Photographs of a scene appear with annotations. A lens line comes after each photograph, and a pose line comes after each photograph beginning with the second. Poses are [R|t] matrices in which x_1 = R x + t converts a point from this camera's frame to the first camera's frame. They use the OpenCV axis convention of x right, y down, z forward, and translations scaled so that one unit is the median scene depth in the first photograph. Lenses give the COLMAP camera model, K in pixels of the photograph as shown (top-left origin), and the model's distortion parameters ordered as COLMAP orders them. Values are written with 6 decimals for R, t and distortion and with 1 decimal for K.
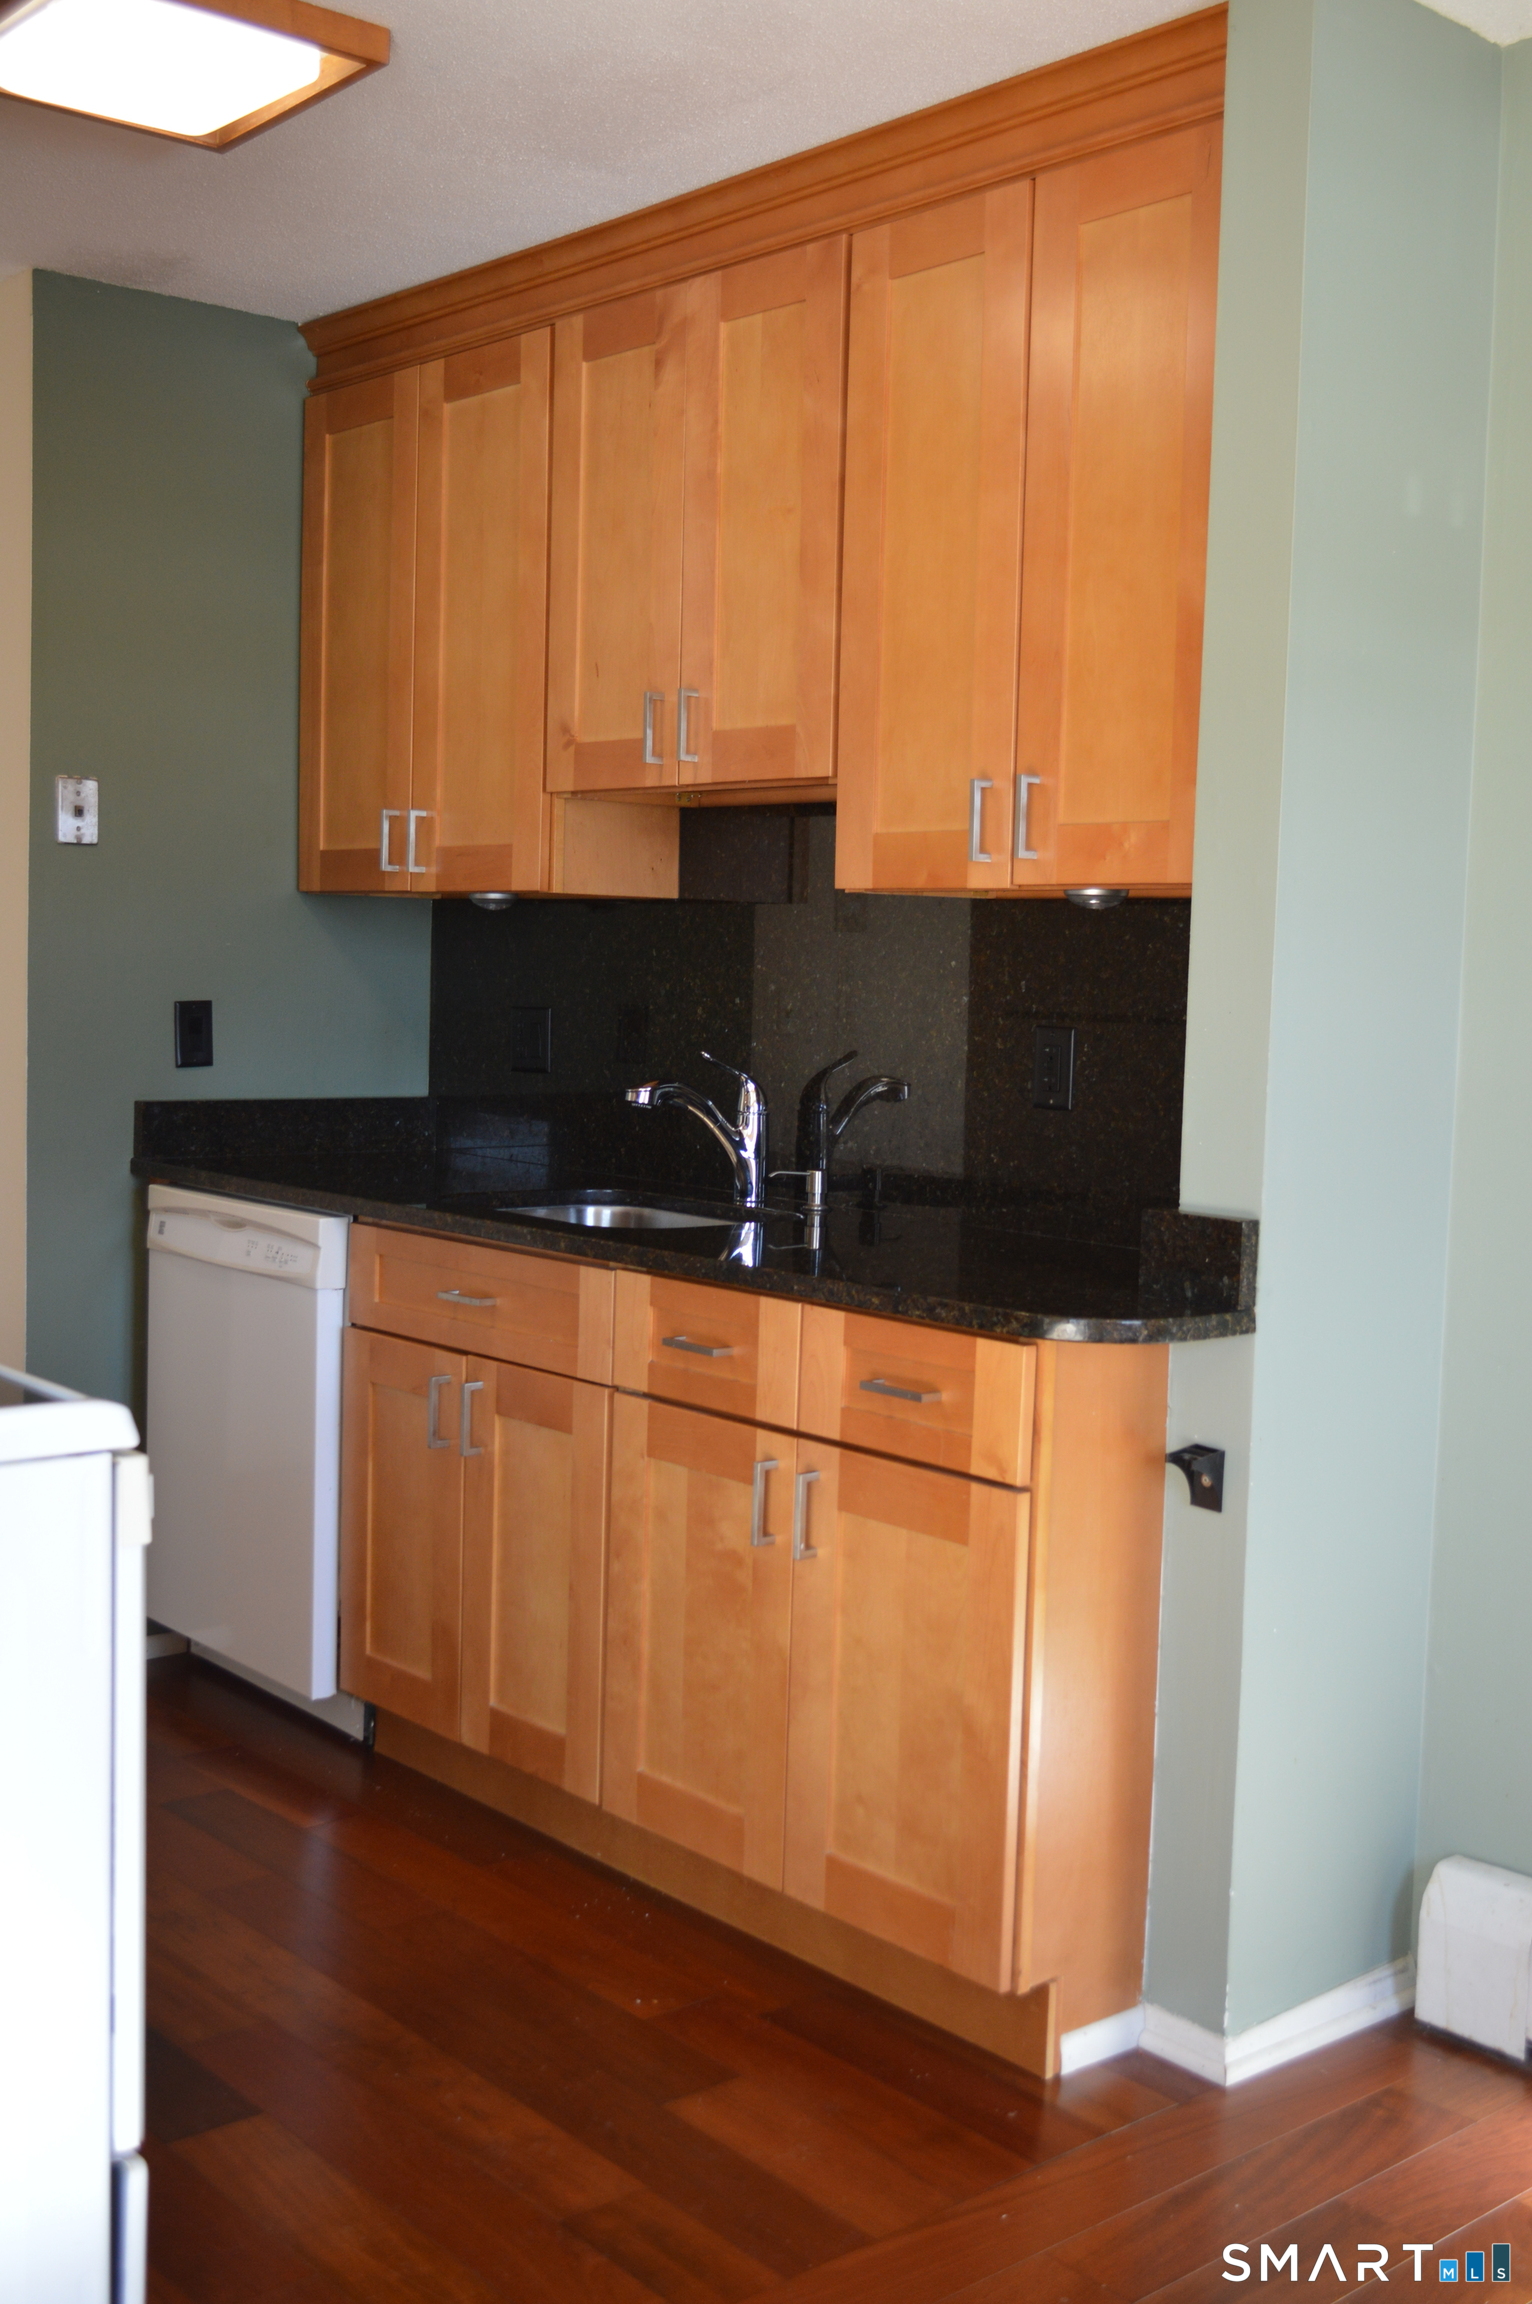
lens RADIAL K [[2439.1, 0, 737.2], [0, 2439.1, 1137.6], [0, 0, 1]] dist [-0.028073, 0.021031]
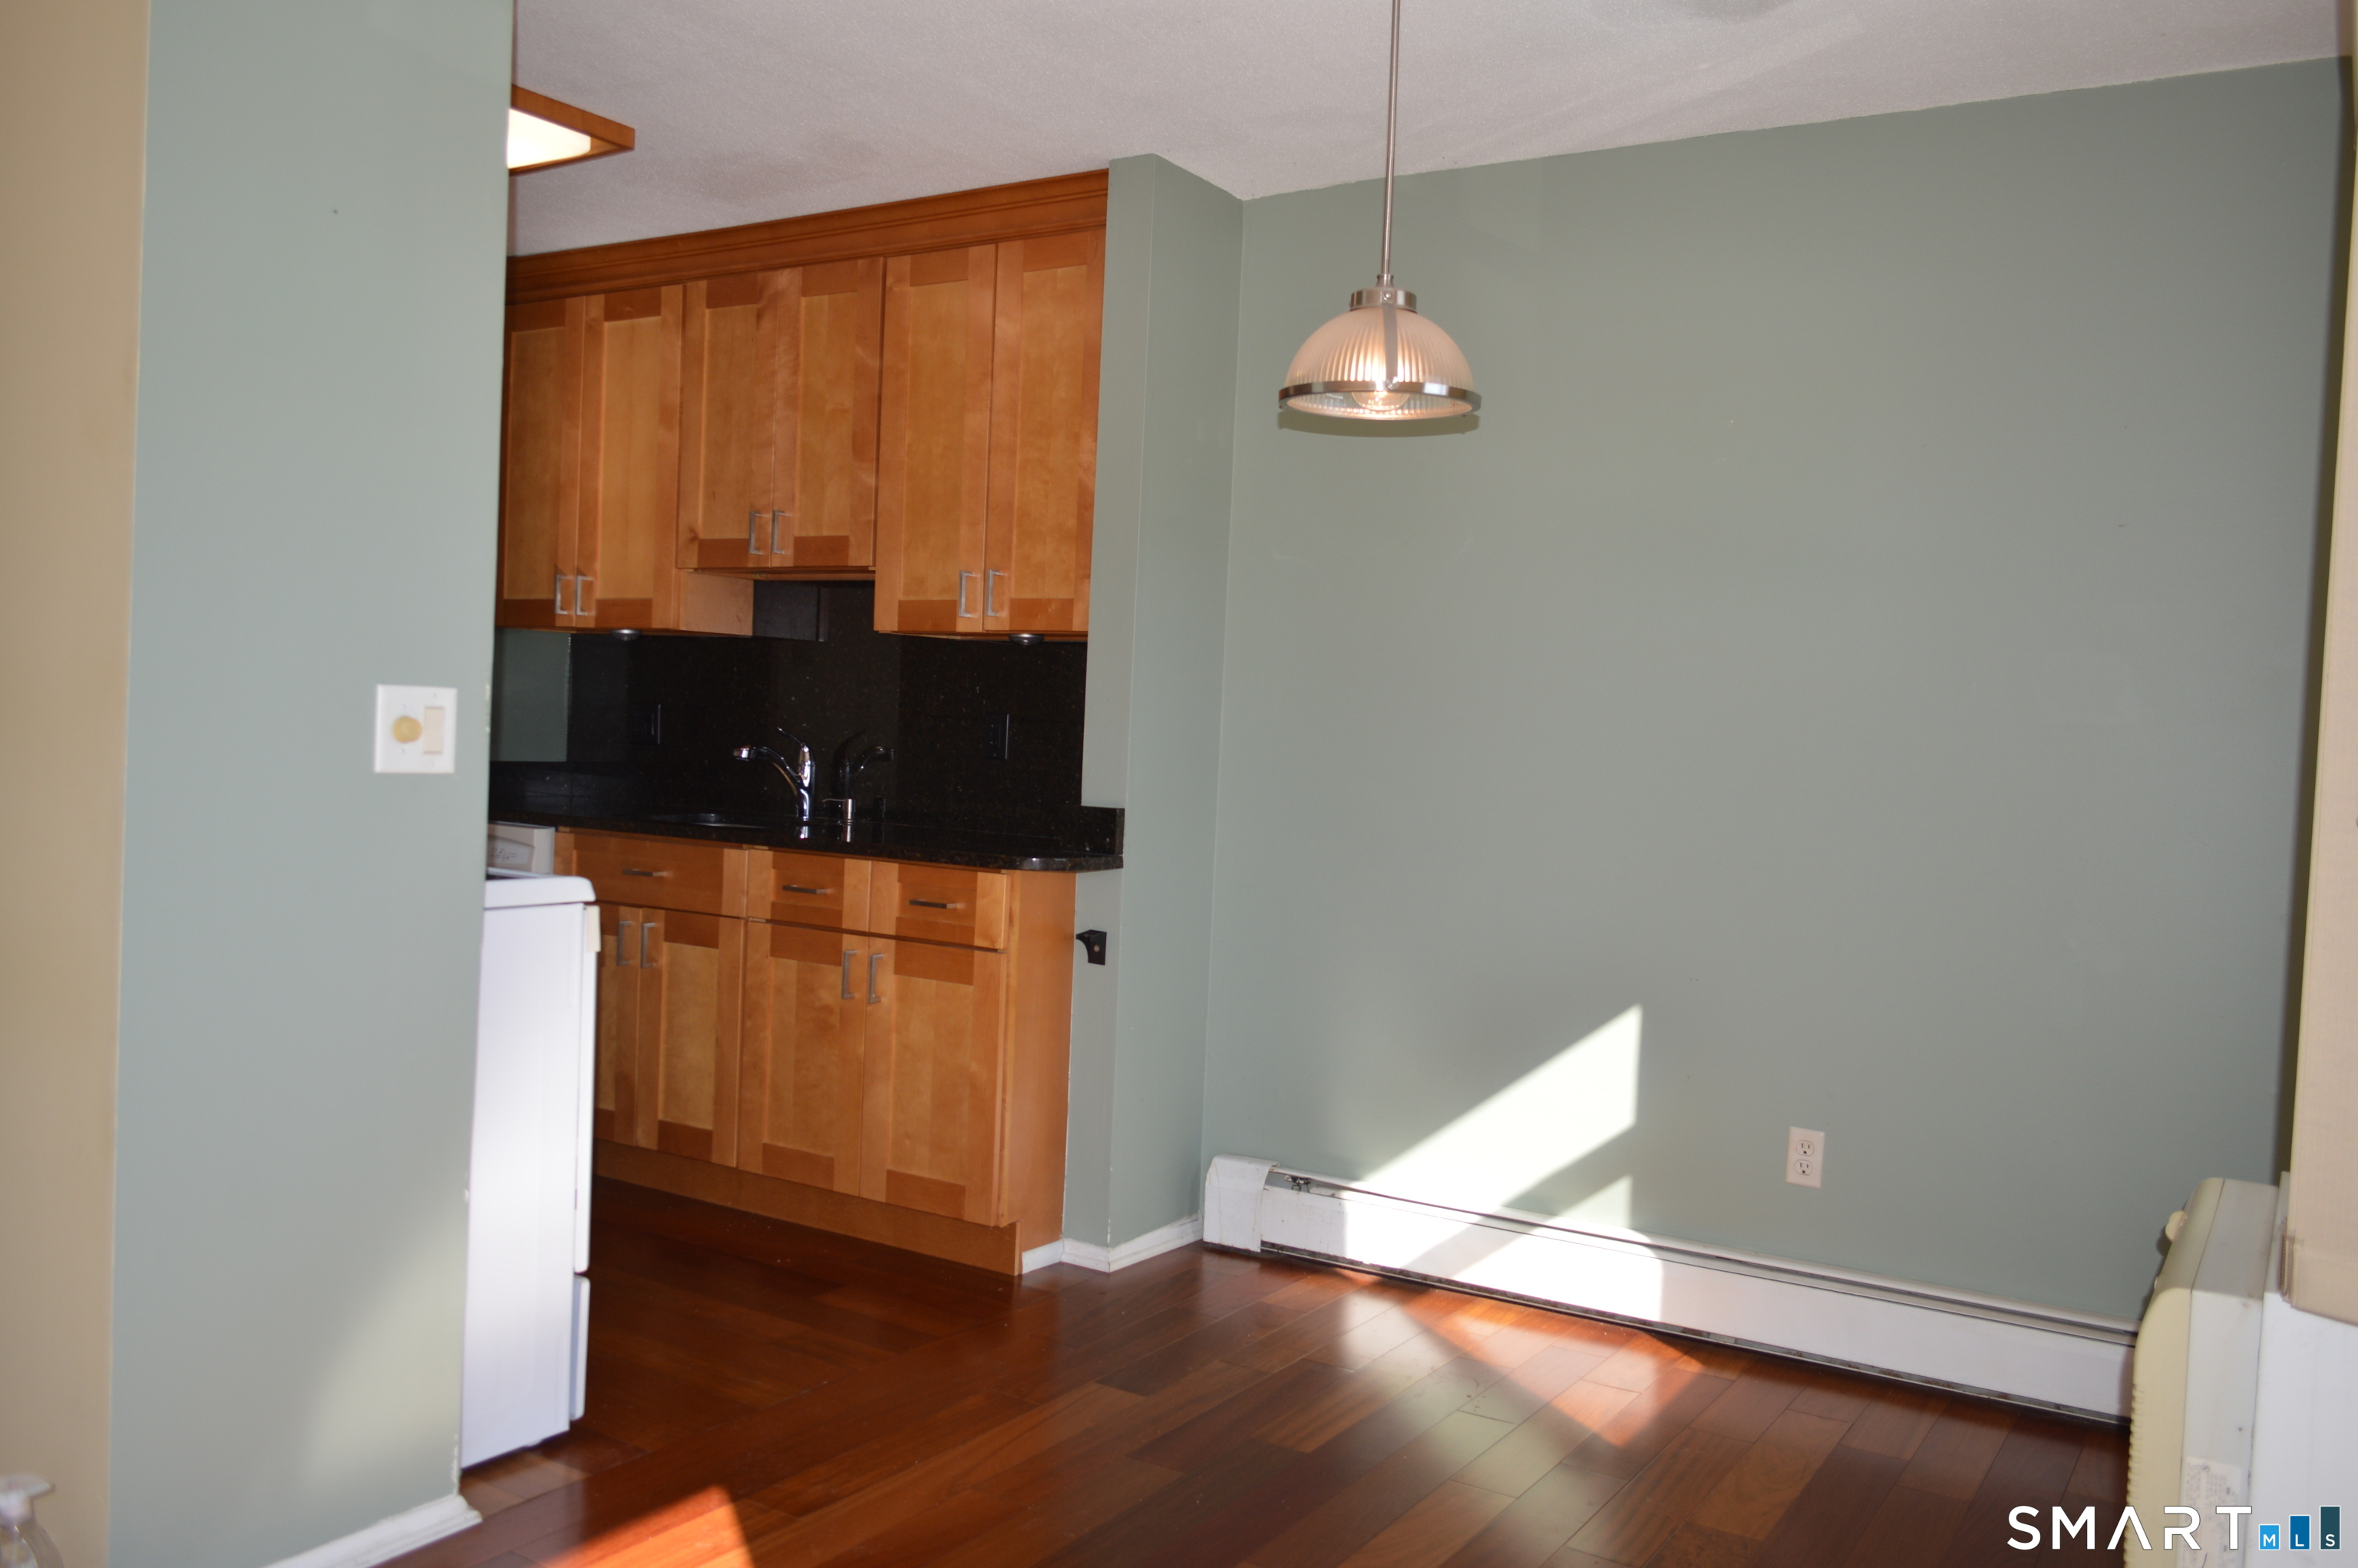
lens RADIAL K [[1889.0, 0, 1179.0], [0, 1889.0, 784.0], [0, 0, 1]] dist [-0.008681, -0.010643]
pose [[0.958464, 0.003317, 0.285193, -0.145912], [0.004892, 0.999594, -0.028069, 0.049594], [-0.285170, 0.028299, 0.958059, -0.375040]]
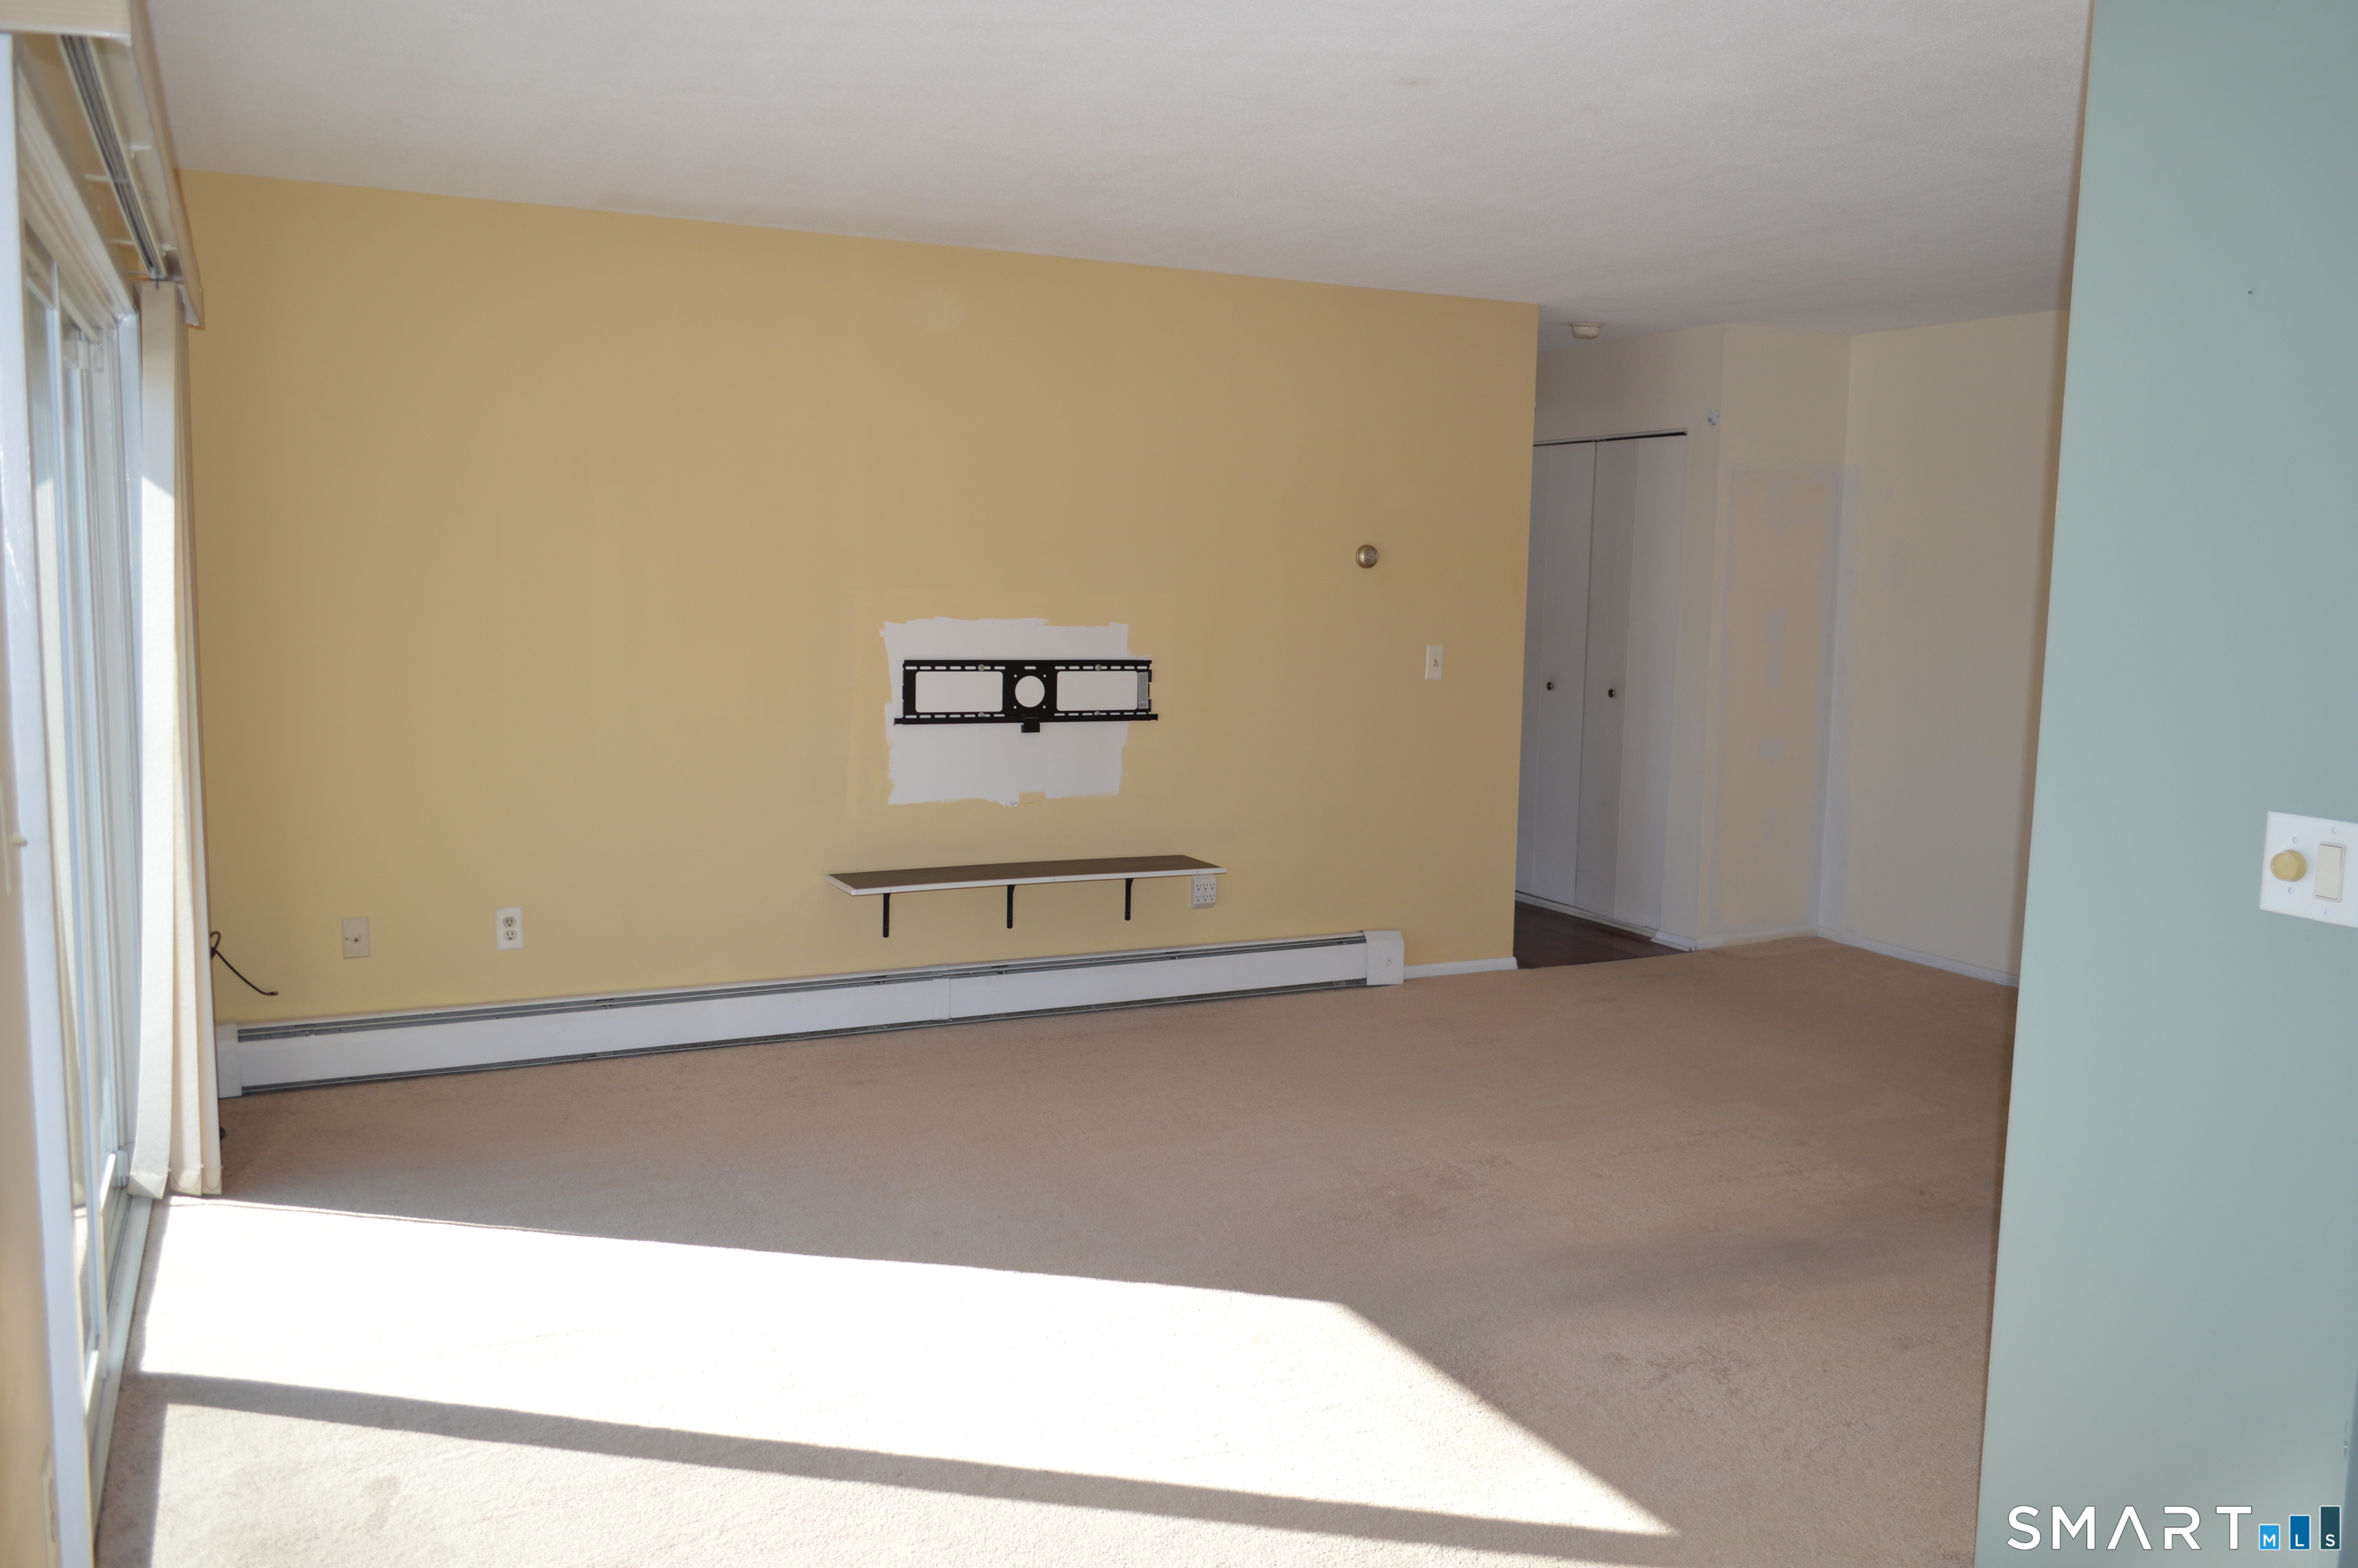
lens RADIAL K [[1889.0, 0, 1179.0], [0, 1889.0, 784.0], [0, 0, 1]] dist [-0.008681, -0.010643]
pose [[-0.247303, 0.085411, -0.965166, 0.548541], [-0.097285, 0.988885, 0.112437, -0.068372], [0.964042, 0.121703, -0.236245, 0.268949]]
